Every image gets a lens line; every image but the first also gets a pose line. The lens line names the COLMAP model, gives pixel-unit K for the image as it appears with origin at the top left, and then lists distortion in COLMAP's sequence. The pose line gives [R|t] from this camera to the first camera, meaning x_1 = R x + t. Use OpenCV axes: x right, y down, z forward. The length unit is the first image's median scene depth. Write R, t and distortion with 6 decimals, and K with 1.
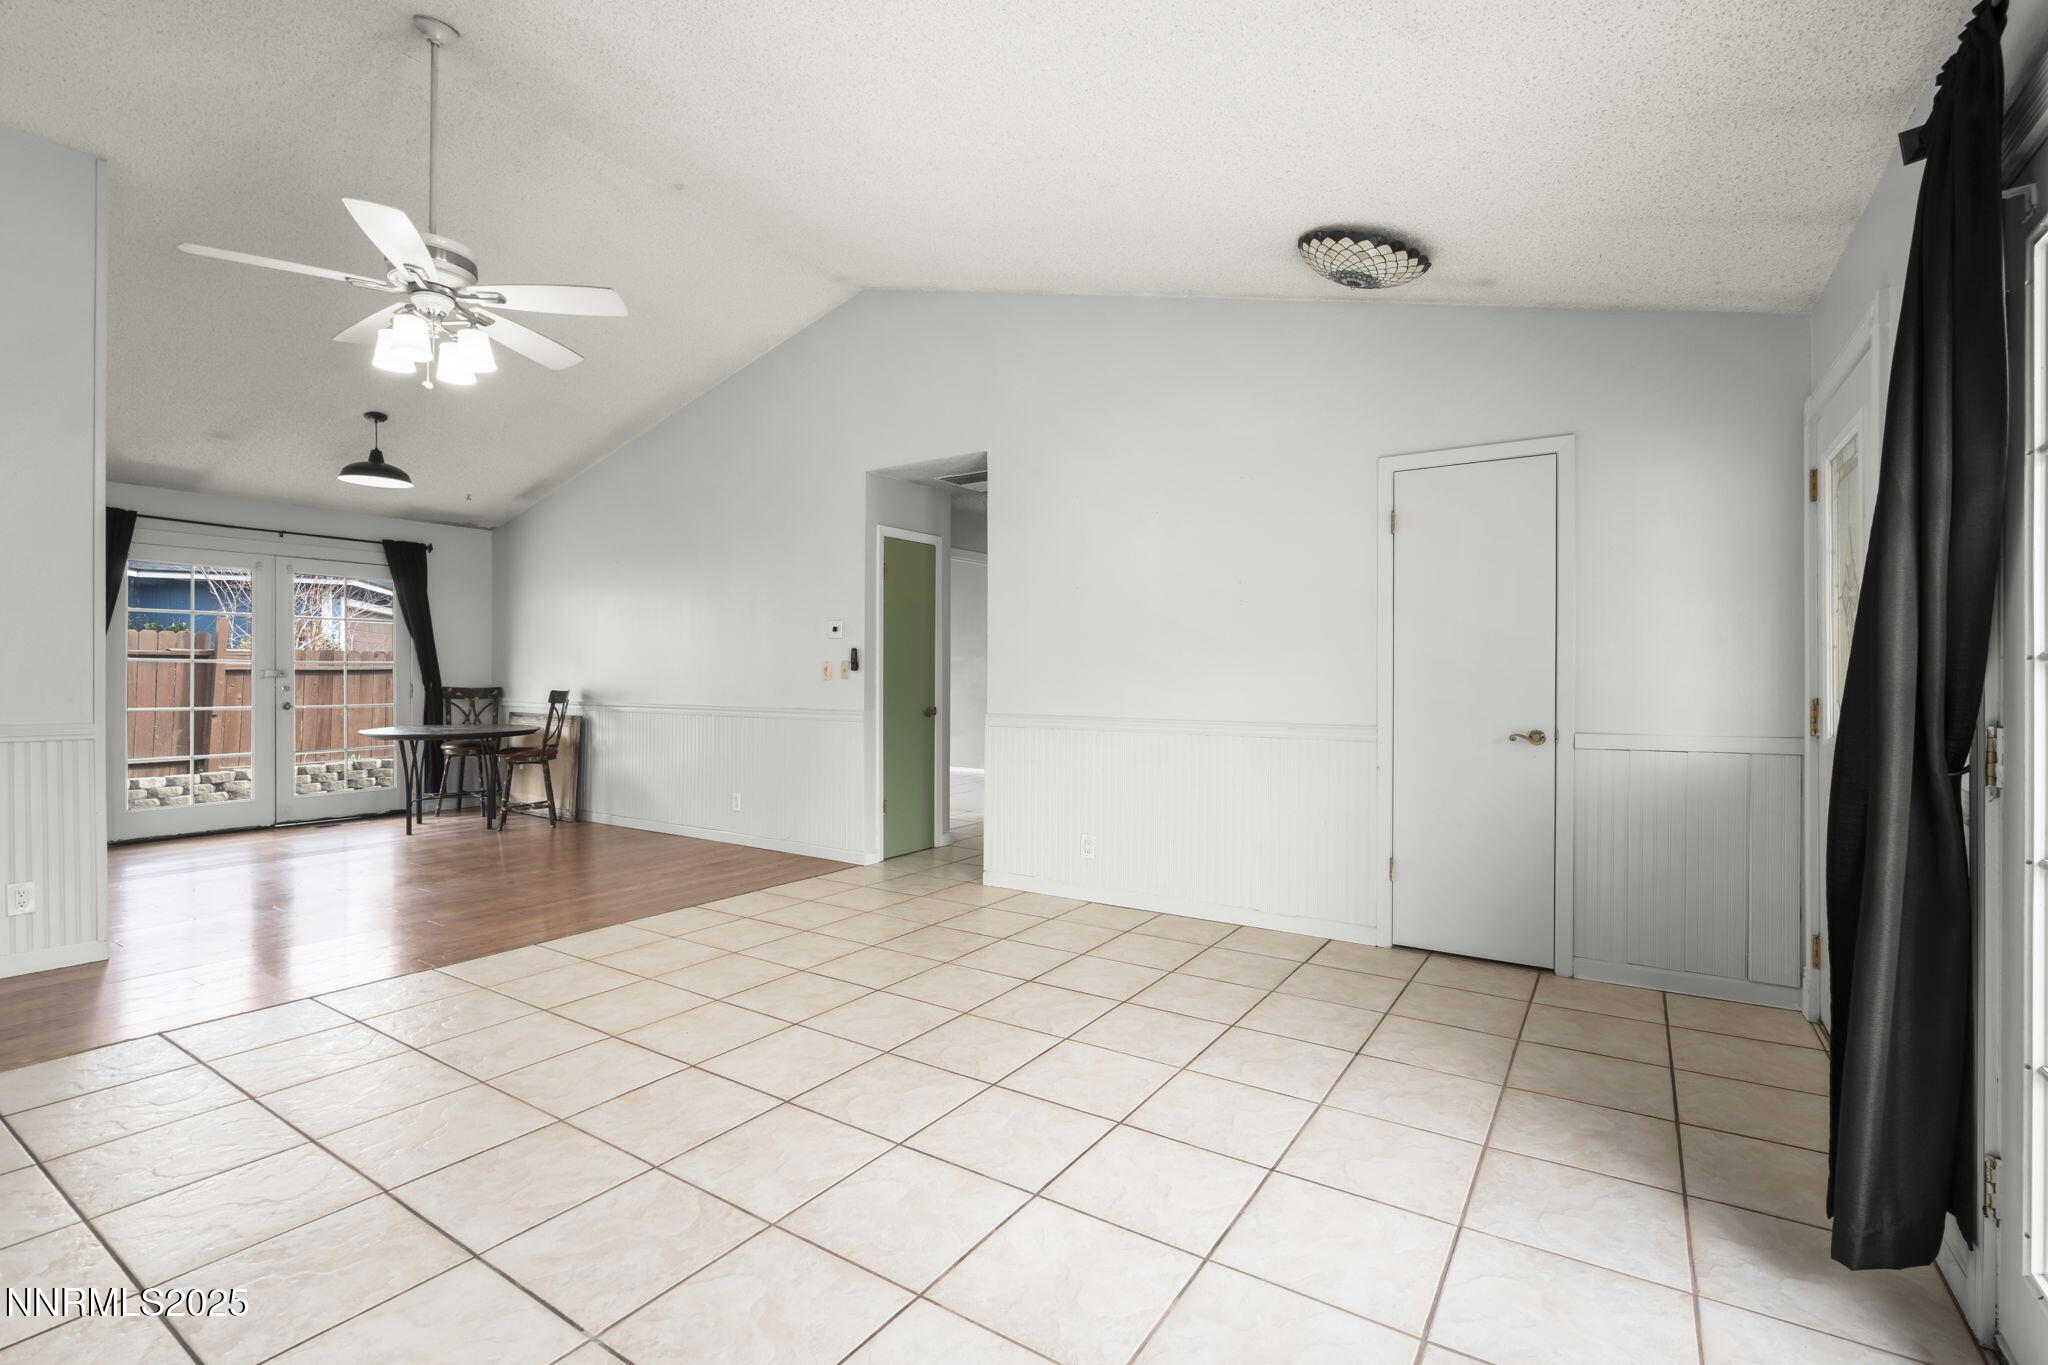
lens RADIAL K [[924.9, 0, 1024.0], [0, 924.9, 682.5], [0, 0, 1]] dist [-0.003284, -0.000426]
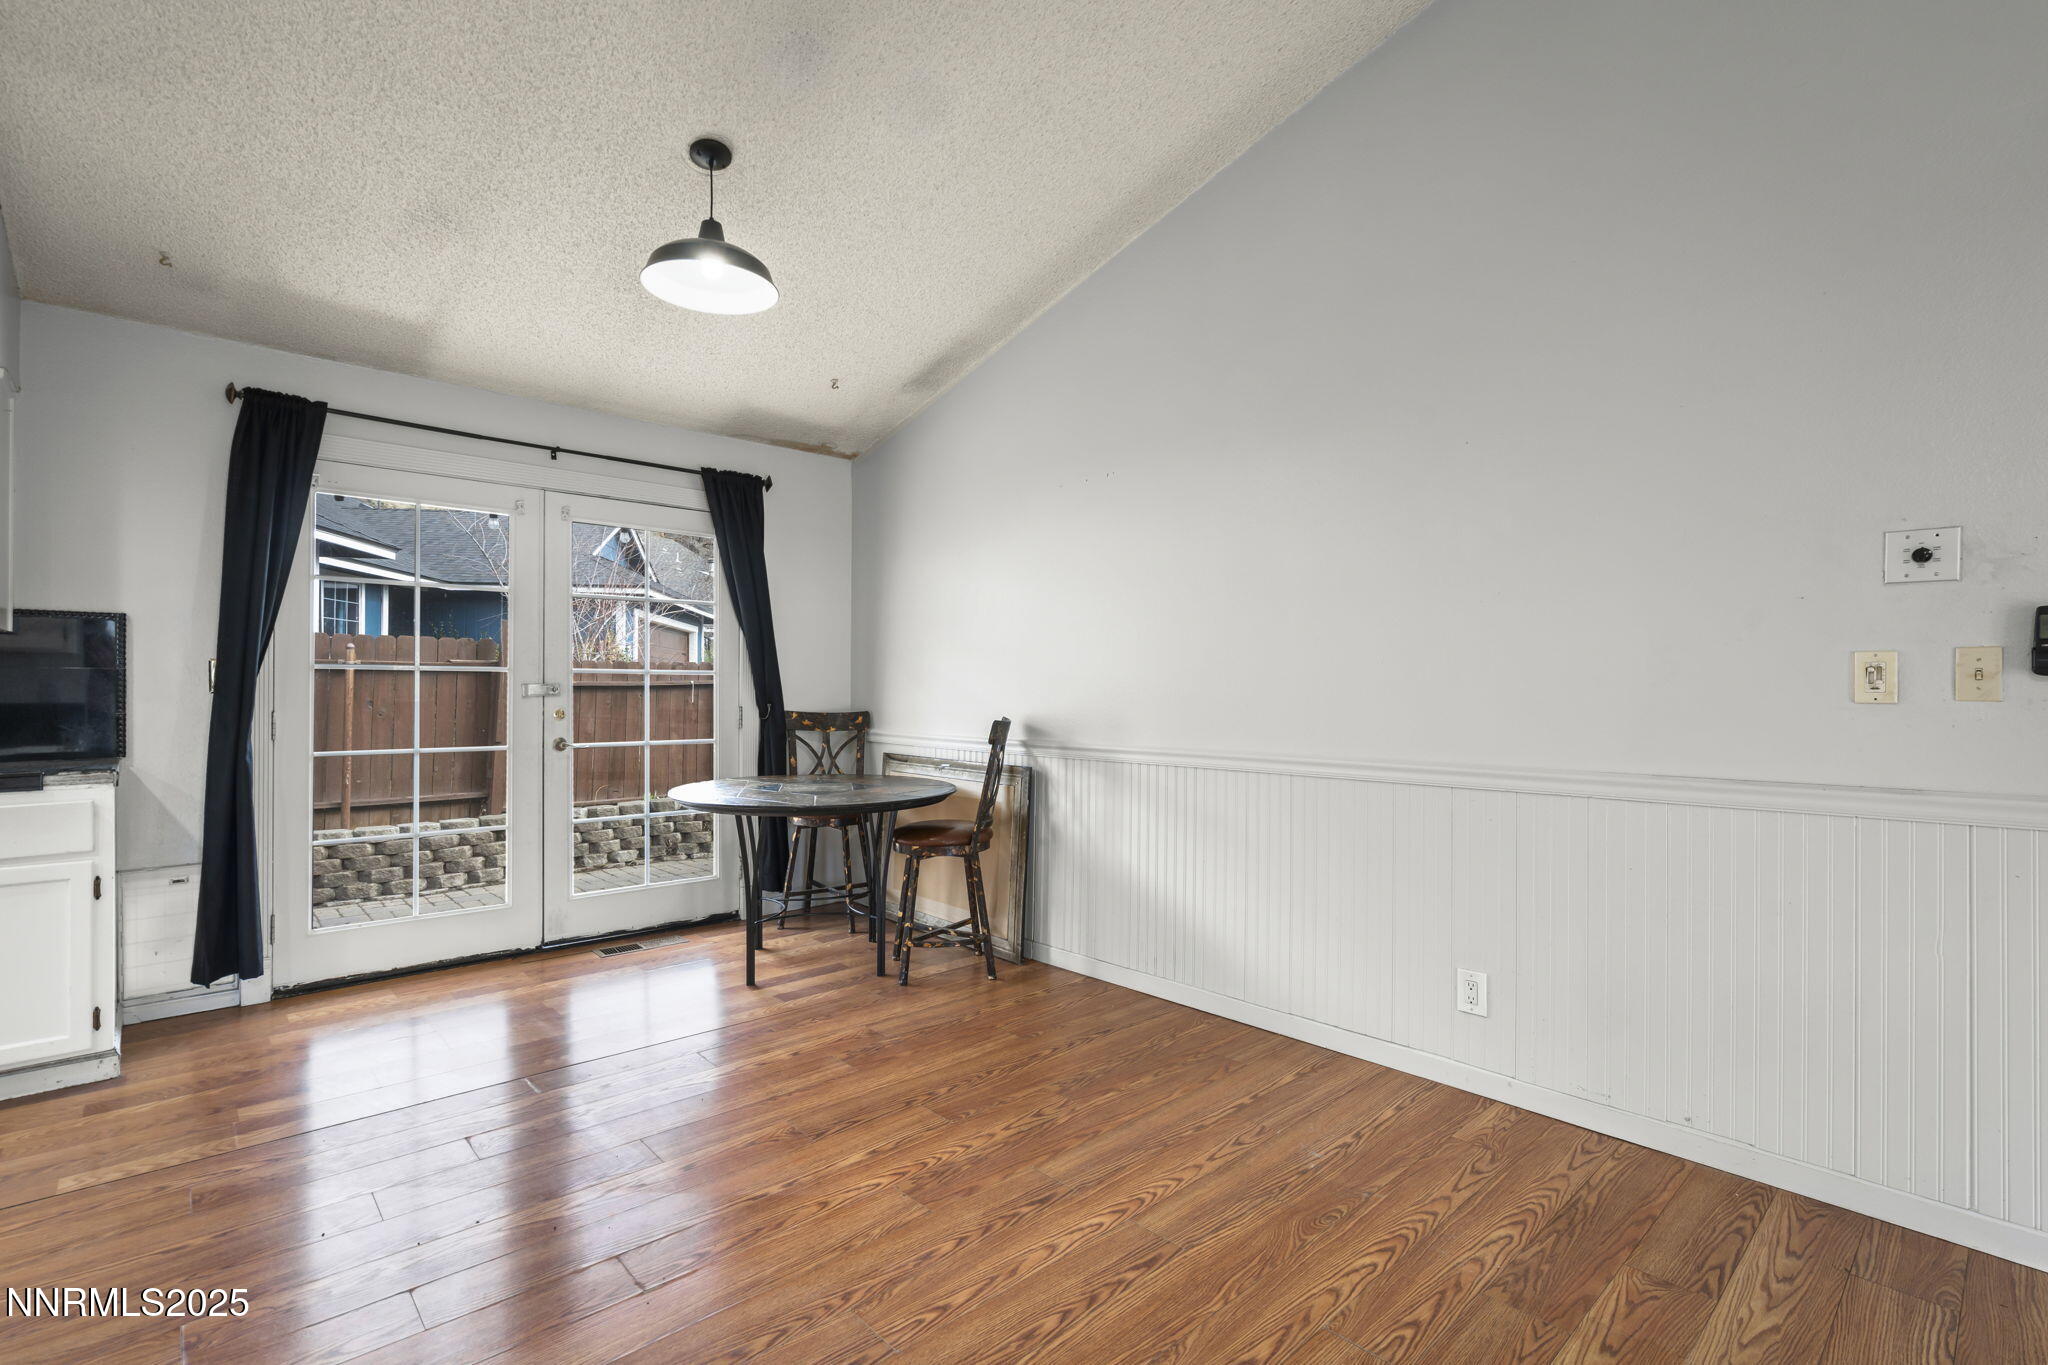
lens RADIAL K [[925.8, 0, 1021.2], [0, 925.8, 690.0], [0, 0, 1]] dist [-0.004286, -0.000139]
pose [[0.971708, -0.002263, -0.236173, -0.354526], [0.000088, 0.999957, -0.009223, -0.003926], [0.236184, 0.008941, 0.971667, 0.470470]]
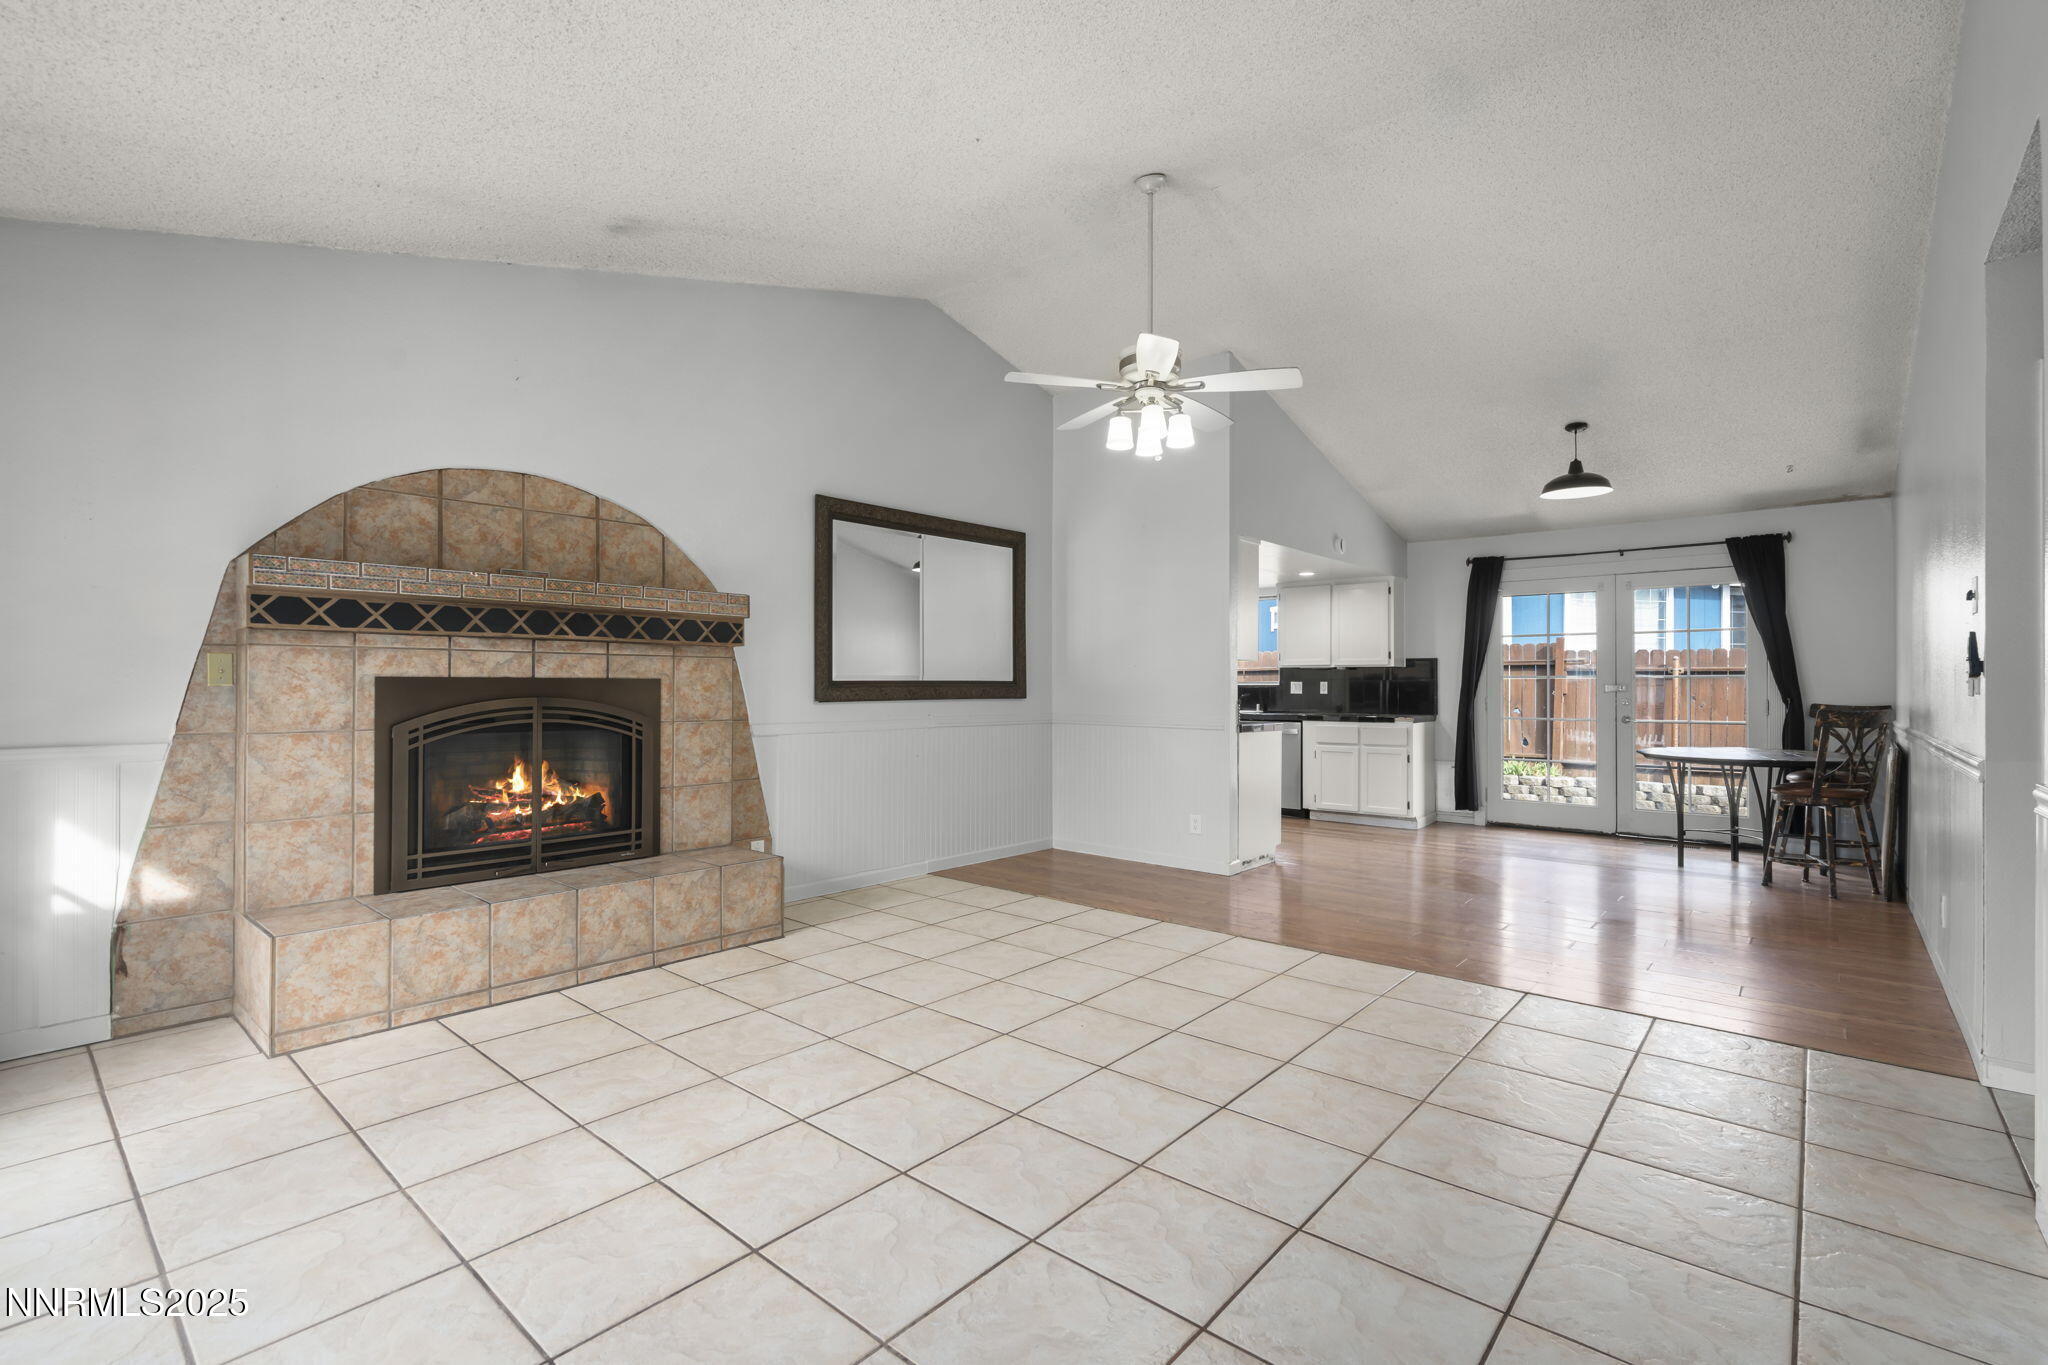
lens RADIAL K [[925.8, 0, 1021.2], [0, 925.8, 690.0], [0, 0, 1]] dist [-0.004286, -0.000139]
pose [[-0.132176, -0.000603, -0.991226, 0.290091], [-0.009071, 0.999959, 0.000602, -0.001884], [0.991185, 0.009071, -0.132176, 0.446943]]
